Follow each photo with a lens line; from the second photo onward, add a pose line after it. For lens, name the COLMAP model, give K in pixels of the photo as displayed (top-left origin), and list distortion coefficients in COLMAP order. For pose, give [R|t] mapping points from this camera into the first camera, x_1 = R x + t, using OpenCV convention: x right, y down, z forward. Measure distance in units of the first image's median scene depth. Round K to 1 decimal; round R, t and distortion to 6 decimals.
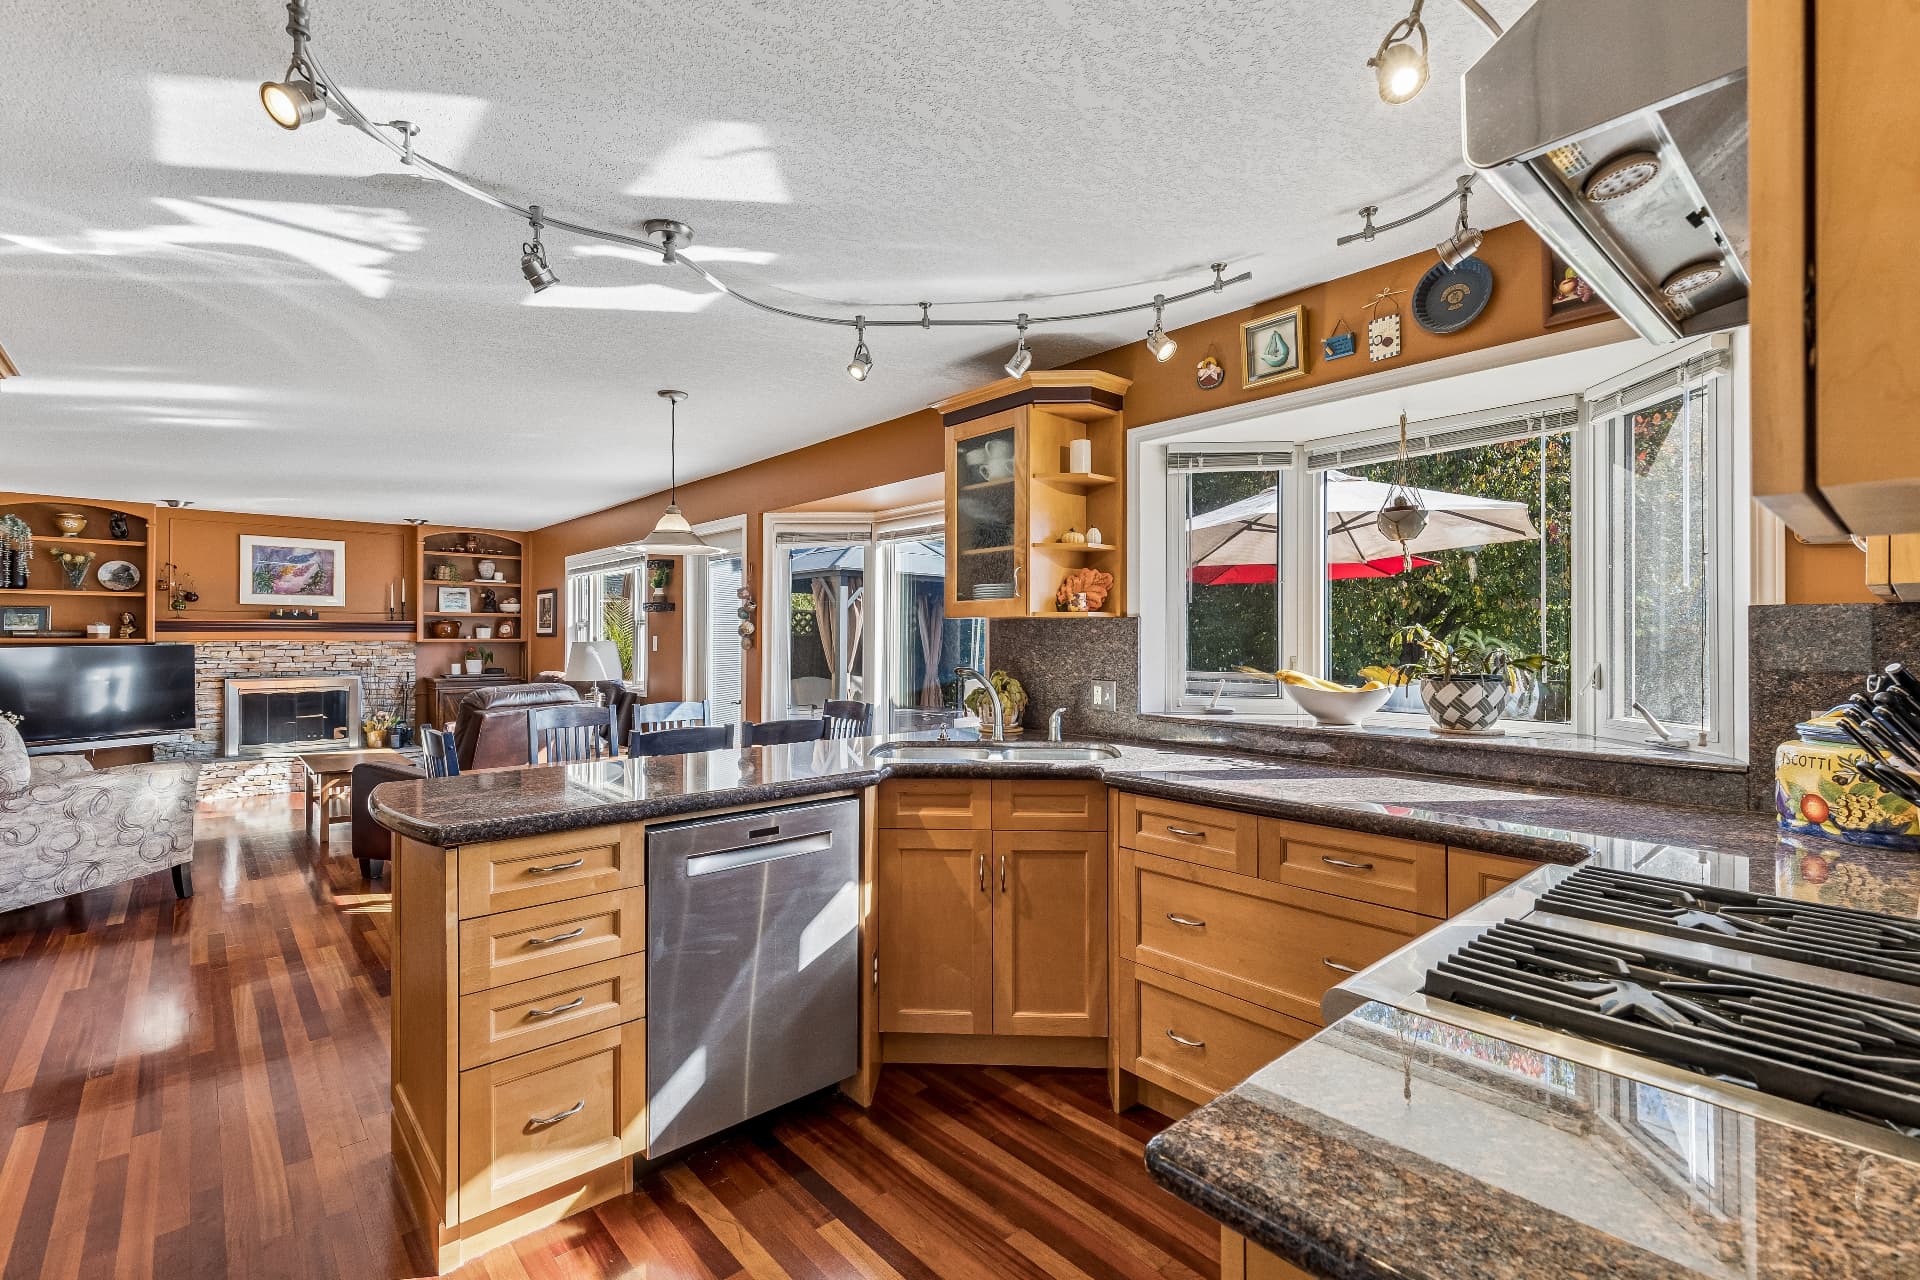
lens RADIAL K [[855.4, 0, 960.0], [0, 855.4, 640.0], [0, 0, 1]] dist [0.002439, 0.000225]
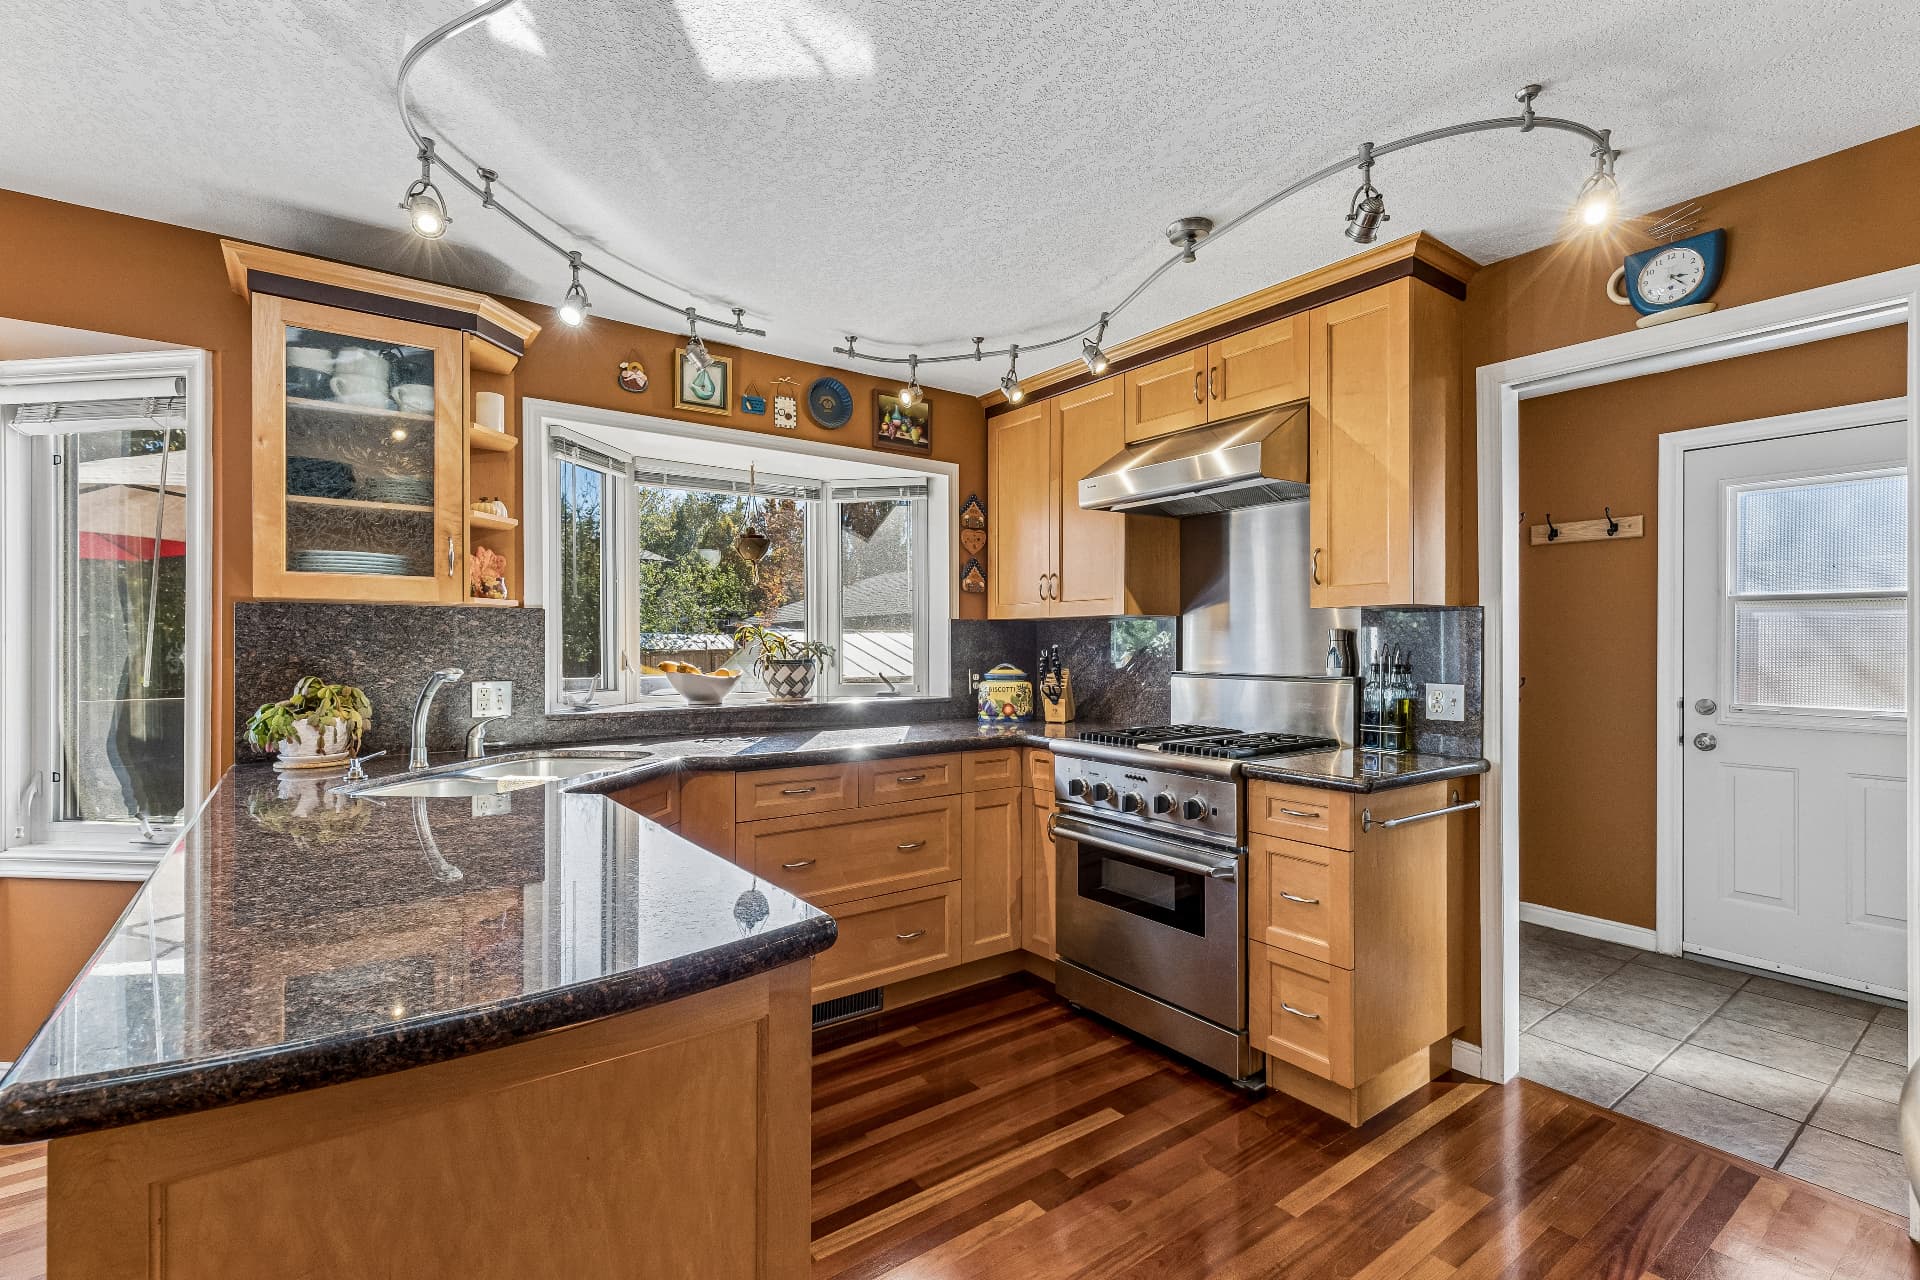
lens RADIAL K [[870.4, 0, 961.6], [0, 870.4, 632.1], [0, 0, 1]] dist [0.023877, -0.012114]
pose [[0.083872, 0.007678, 0.996447, -0.828127], [0.001716, 0.999968, -0.007850, 0.006128], [-0.996475, 0.002368, 0.083856, 0.589461]]
